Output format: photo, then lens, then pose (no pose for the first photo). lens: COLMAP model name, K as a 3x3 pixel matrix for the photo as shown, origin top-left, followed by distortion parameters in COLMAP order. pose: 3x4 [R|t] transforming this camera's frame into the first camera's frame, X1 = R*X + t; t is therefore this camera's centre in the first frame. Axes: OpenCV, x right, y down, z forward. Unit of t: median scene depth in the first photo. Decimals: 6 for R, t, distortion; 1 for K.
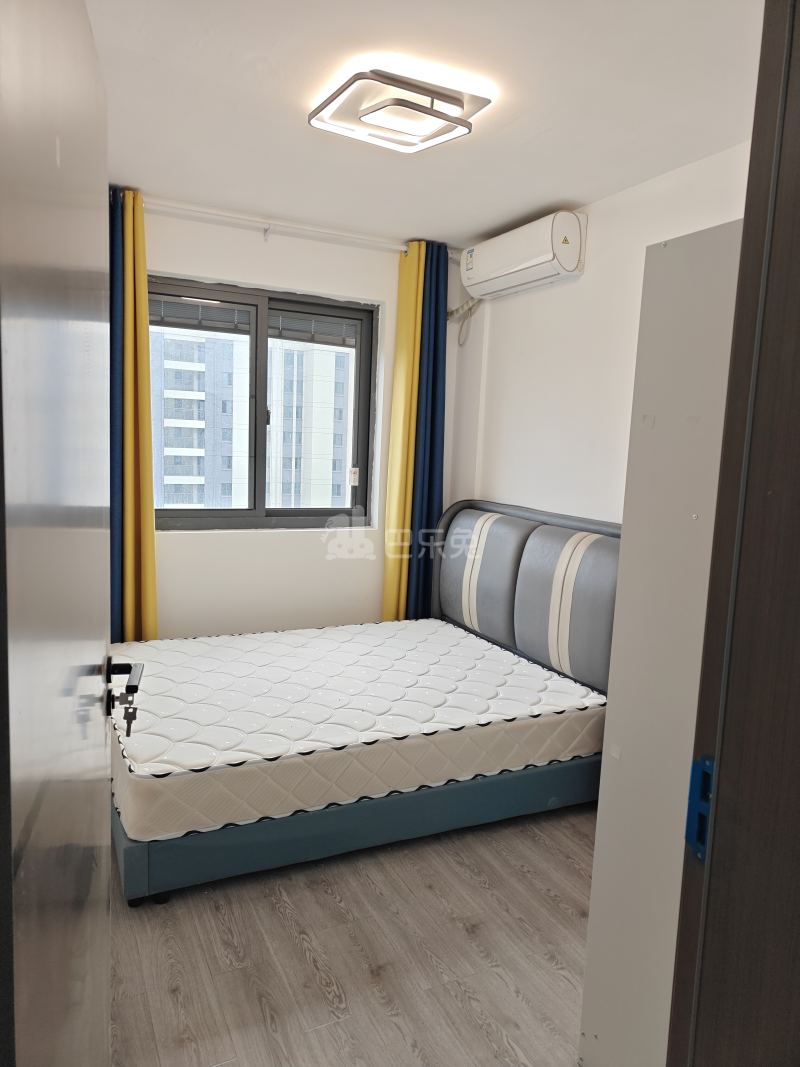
lens RADIAL K [[751.3, 0, 400.0], [0, 751.3, 533.5], [0, 0, 1]] dist [0.001860, -0.000821]
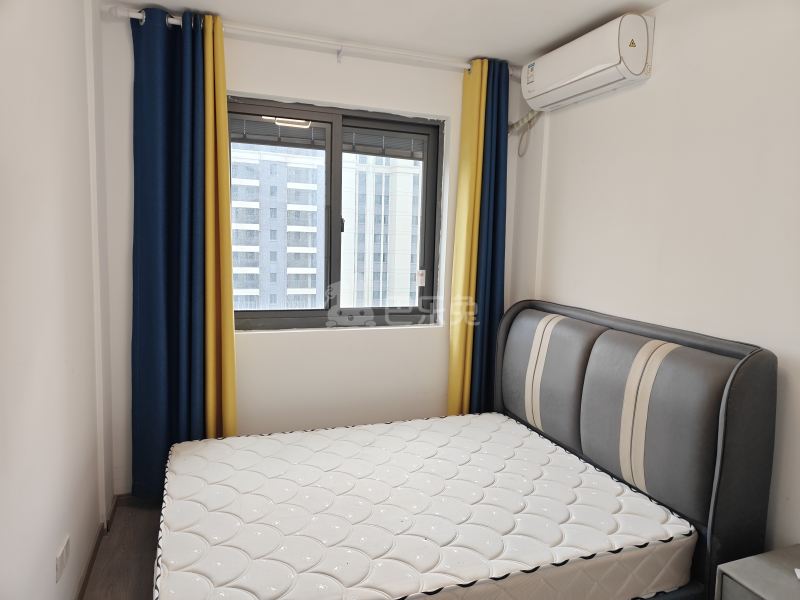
lens RADIAL K [[555.5, 0, 400.0], [0, 555.5, 300.0], [0, 0, 1]] dist [-0.008571, -0.002619]
pose [[0.993904, 0.000262, -0.110245, -0.003702], [-0.001869, 0.999894, -0.014468, -0.036132], [0.110229, 0.014586, 0.993799, 0.219900]]
